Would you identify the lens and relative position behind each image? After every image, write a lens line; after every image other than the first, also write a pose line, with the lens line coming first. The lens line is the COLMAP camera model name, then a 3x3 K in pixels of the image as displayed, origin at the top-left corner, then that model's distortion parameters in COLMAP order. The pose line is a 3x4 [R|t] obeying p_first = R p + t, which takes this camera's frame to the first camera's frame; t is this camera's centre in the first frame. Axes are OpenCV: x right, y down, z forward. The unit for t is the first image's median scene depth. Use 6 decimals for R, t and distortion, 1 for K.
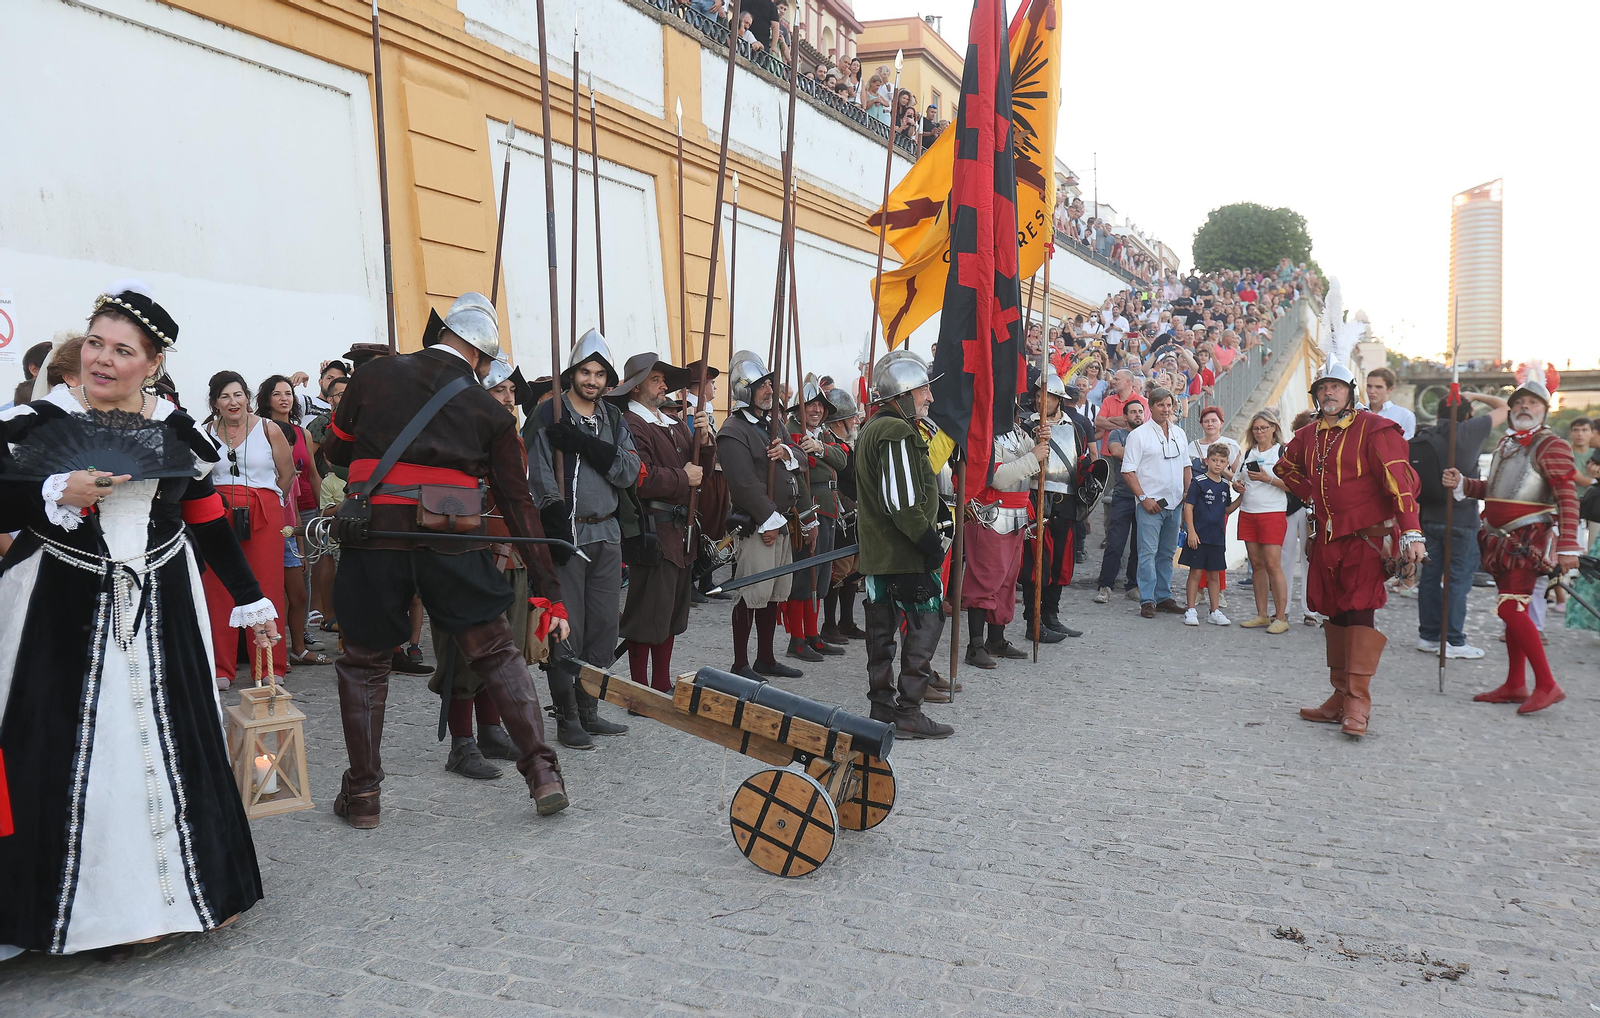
lens RADIAL K [[1180.6, 0, 798.2], [0, 1180.6, 506.5], [0, 0, 1]] dist [0.008229, -0.001305]
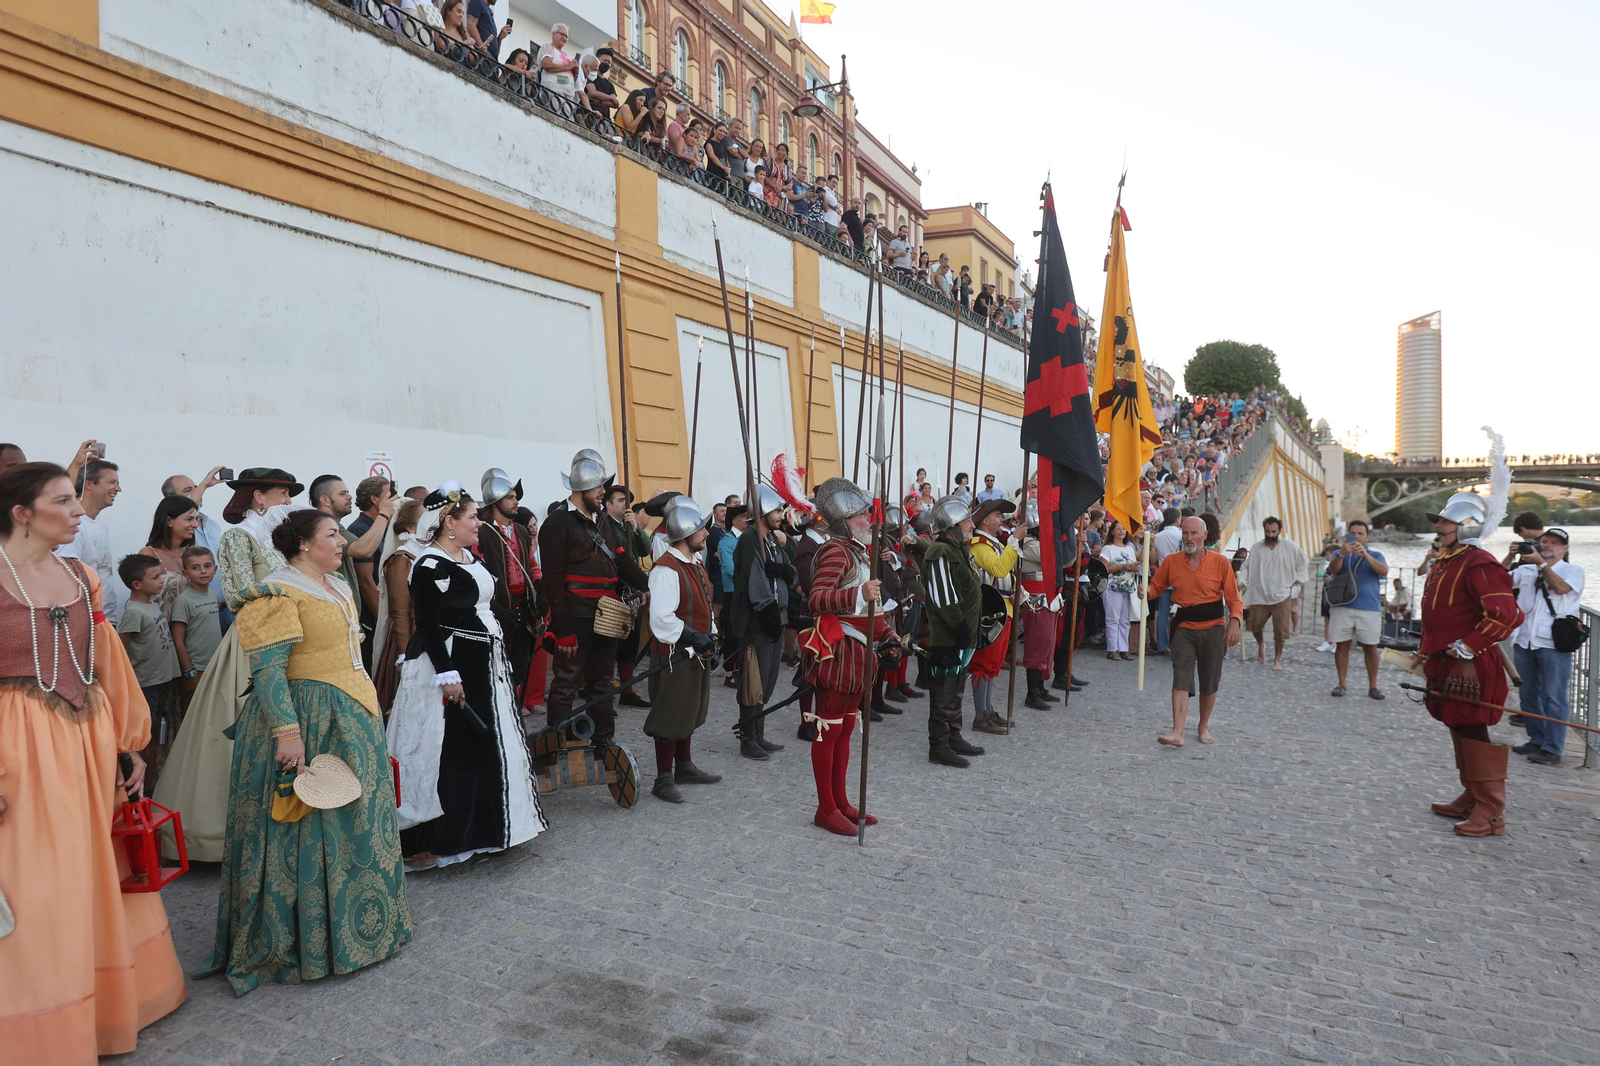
lens RADIAL K [[926.5, 0, 800.3], [0, 926.5, 541.1], [0, 0, 1]] dist [-0.004610, 0.003417]
pose [[0.997255, 0.005671, -0.073831, -0.056403], [-0.007744, 0.999583, -0.027827, -0.050697], [0.073643, 0.028322, 0.996882, -0.216271]]
